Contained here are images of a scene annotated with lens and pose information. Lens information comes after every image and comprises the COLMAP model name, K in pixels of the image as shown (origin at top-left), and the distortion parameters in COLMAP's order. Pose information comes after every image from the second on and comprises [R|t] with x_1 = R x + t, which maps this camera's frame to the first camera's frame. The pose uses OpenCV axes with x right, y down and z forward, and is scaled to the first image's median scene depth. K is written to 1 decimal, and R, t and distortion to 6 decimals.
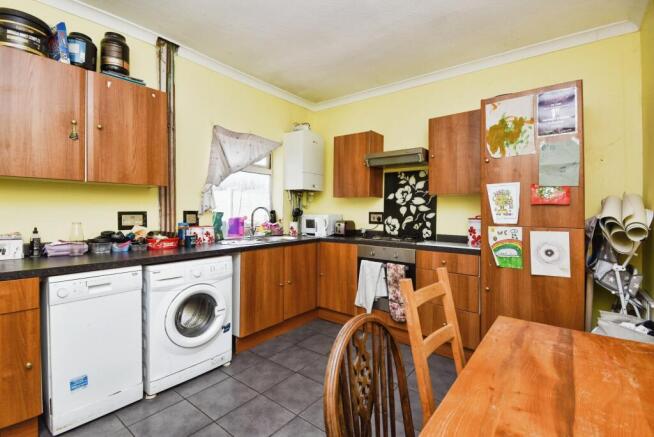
lens RADIAL K [[299.2, 0, 327.0], [0, 299.2, 209.6], [0, 0, 1]] dist [0.000920, -0.000095]
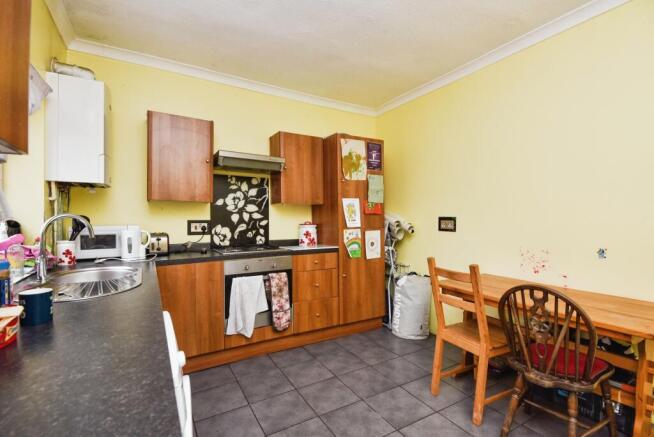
lens RADIAL K [[299.7, 0, 327.0], [0, 299.7, 218.5], [0, 0, 1]] dist [0.000268, -0.000059]
pose [[0.346699, -0.014160, 0.937870, -0.541234], [-0.000487, 0.999883, 0.015276, -0.010480], [-0.937976, -0.005753, 0.346651, 0.435056]]
